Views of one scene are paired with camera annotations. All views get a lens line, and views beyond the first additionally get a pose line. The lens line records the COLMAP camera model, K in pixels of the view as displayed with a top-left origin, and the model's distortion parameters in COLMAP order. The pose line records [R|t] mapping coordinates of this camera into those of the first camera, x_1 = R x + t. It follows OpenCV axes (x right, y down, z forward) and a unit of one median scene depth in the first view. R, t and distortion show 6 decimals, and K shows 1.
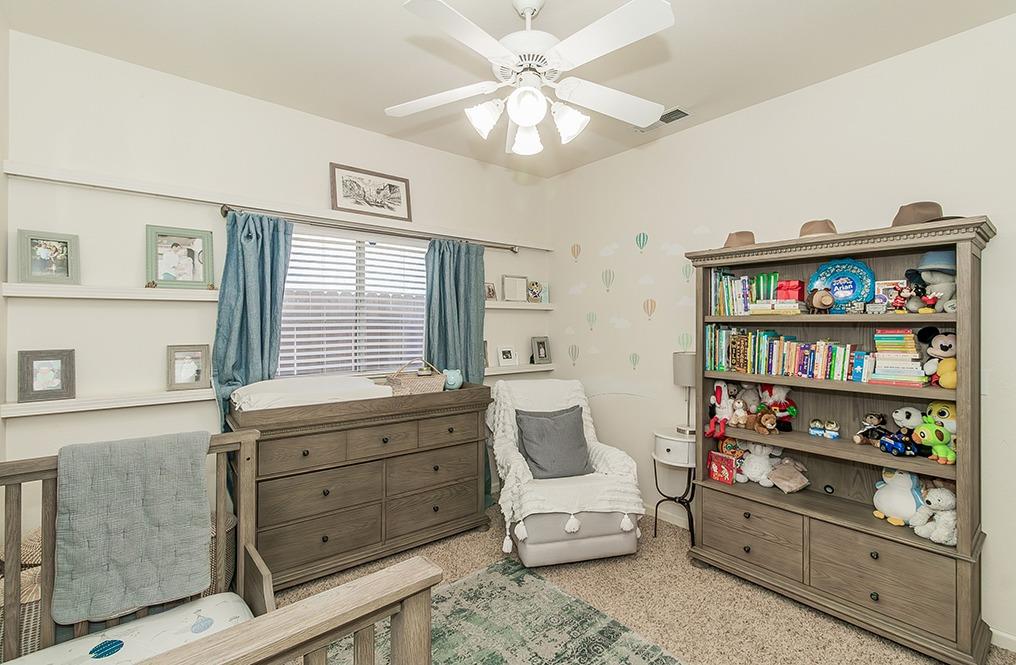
lens RADIAL K [[459.2, 0, 506.0], [0, 459.2, 324.9], [0, 0, 1]] dist [0.002723, -0.000475]
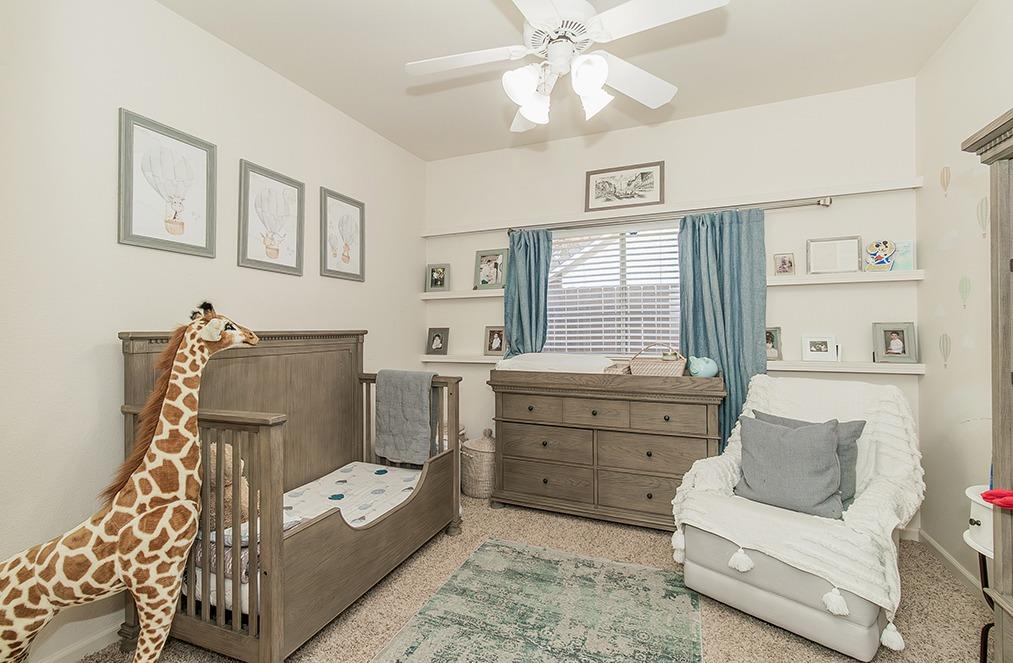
lens RADIAL K [[446.8, 0, 481.9], [0, 446.8, 324.7], [0, 0, 1]] dist [0.001592, -0.000145]
pose [[0.465248, -0.008774, -0.885137, 0.522516], [0.005901, 0.999959, -0.006810, 0.043143], [0.885161, -0.002055, 0.465280, 0.247175]]
